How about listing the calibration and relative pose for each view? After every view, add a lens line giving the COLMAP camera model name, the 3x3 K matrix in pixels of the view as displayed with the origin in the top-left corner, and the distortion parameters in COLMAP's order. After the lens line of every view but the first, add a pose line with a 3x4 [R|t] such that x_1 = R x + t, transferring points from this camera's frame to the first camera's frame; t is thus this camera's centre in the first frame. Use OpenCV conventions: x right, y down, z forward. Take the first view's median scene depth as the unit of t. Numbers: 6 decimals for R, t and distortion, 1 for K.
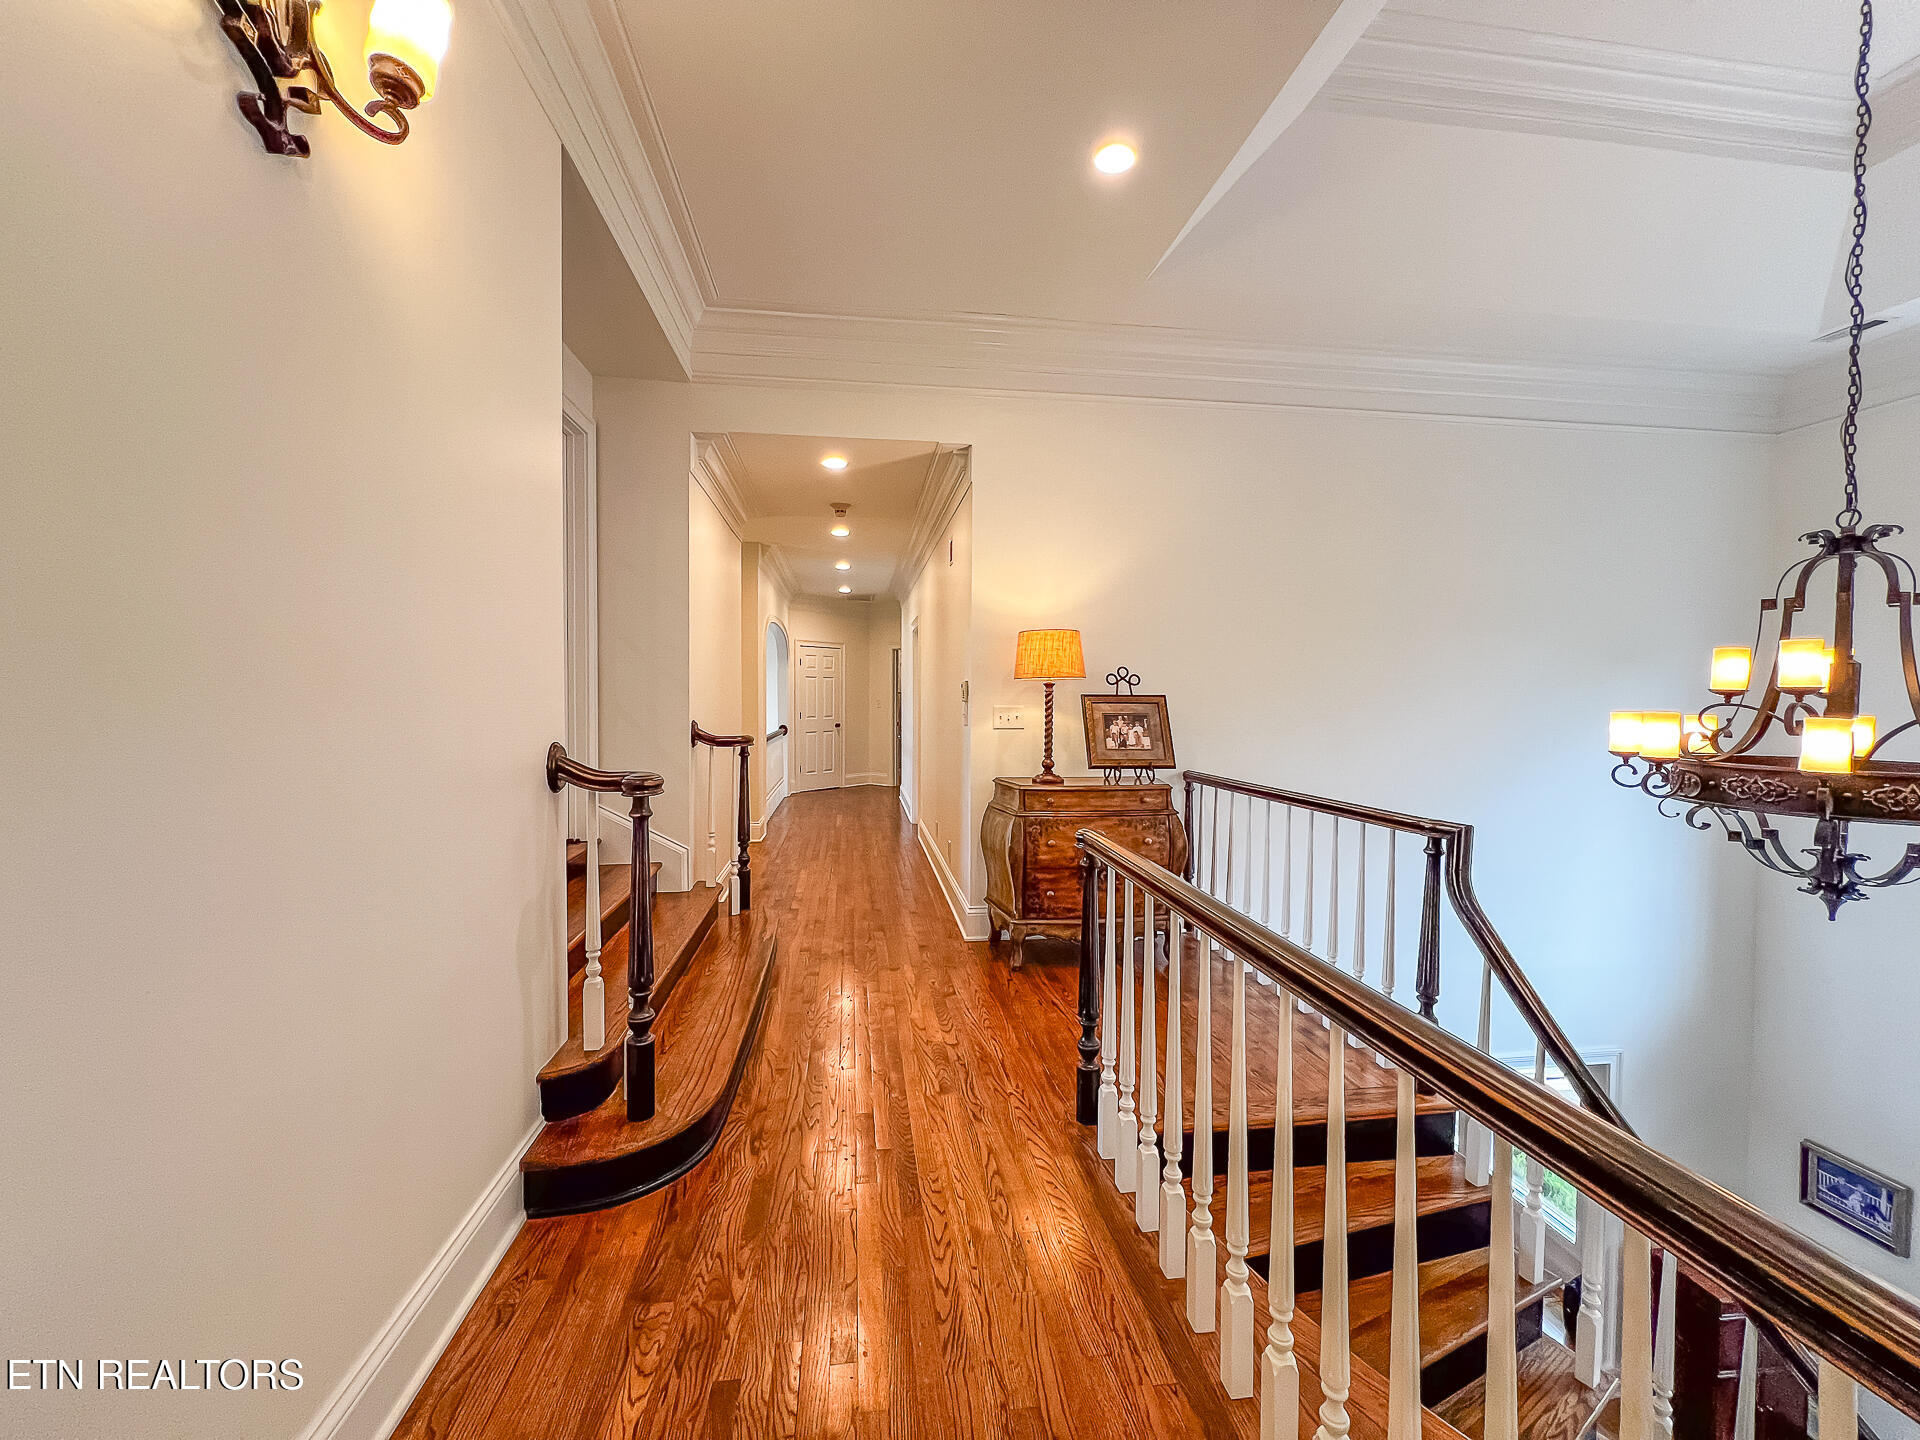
lens RADIAL K [[770.3, 0, 956.3], [0, 770.3, 713.5], [0, 0, 1]] dist [-0.001629, -0.000105]
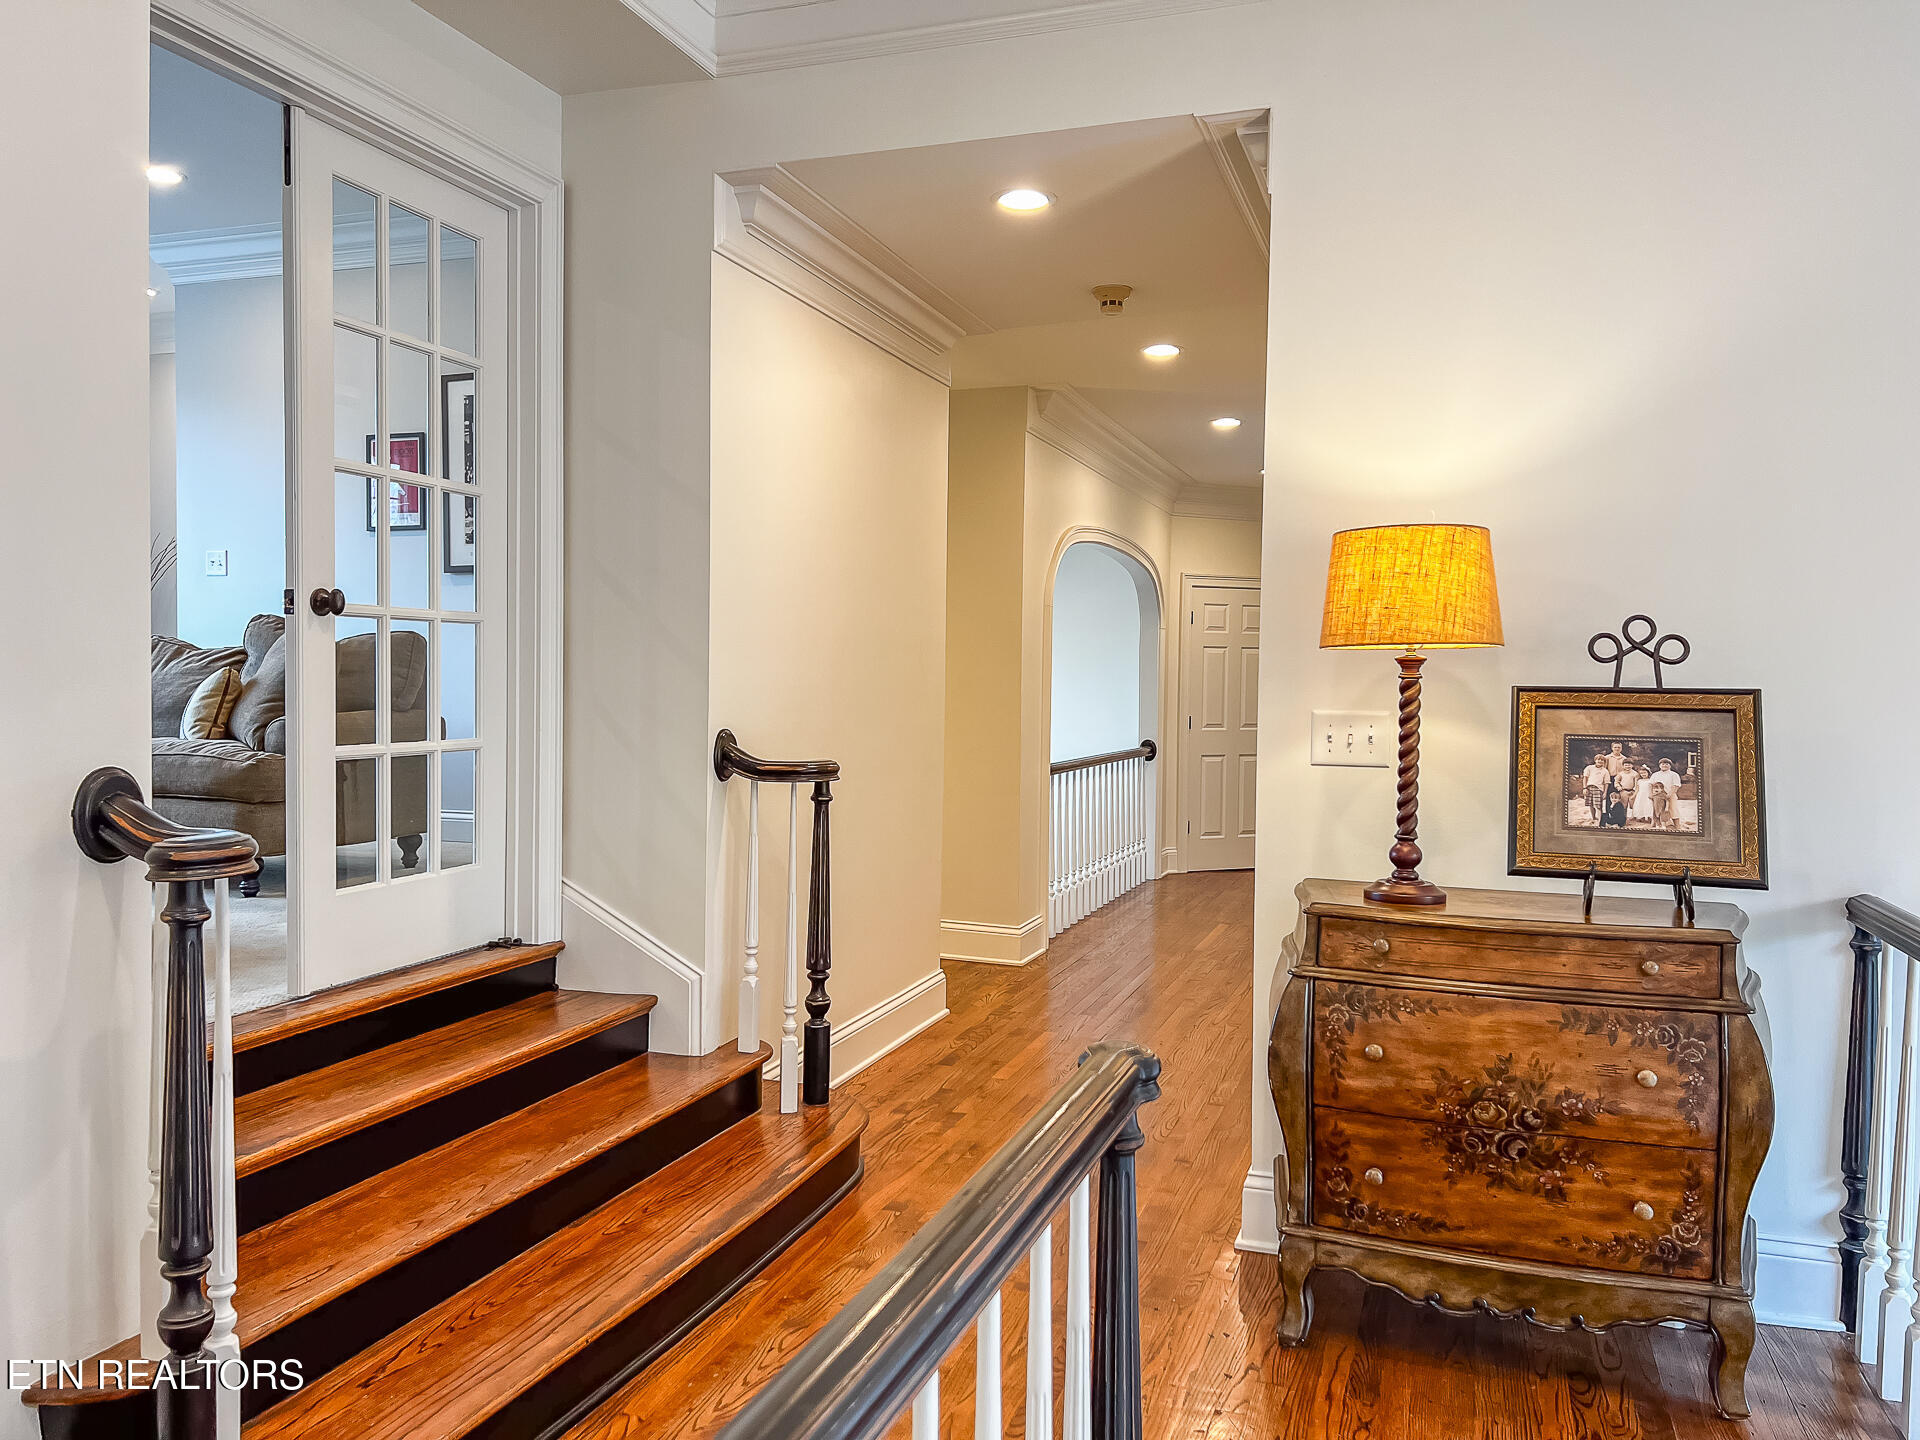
lens RADIAL K [[1442.8, 0, 955.7], [0, 1442.8, 715.5], [0, 0, 1]] dist [0.055966, -0.063154]
pose [[0.892048, 0.017136, -0.451617, 0.250953], [-0.017438, 0.999842, 0.003493, -0.007359], [0.451605, 0.004759, 0.892205, 0.200100]]
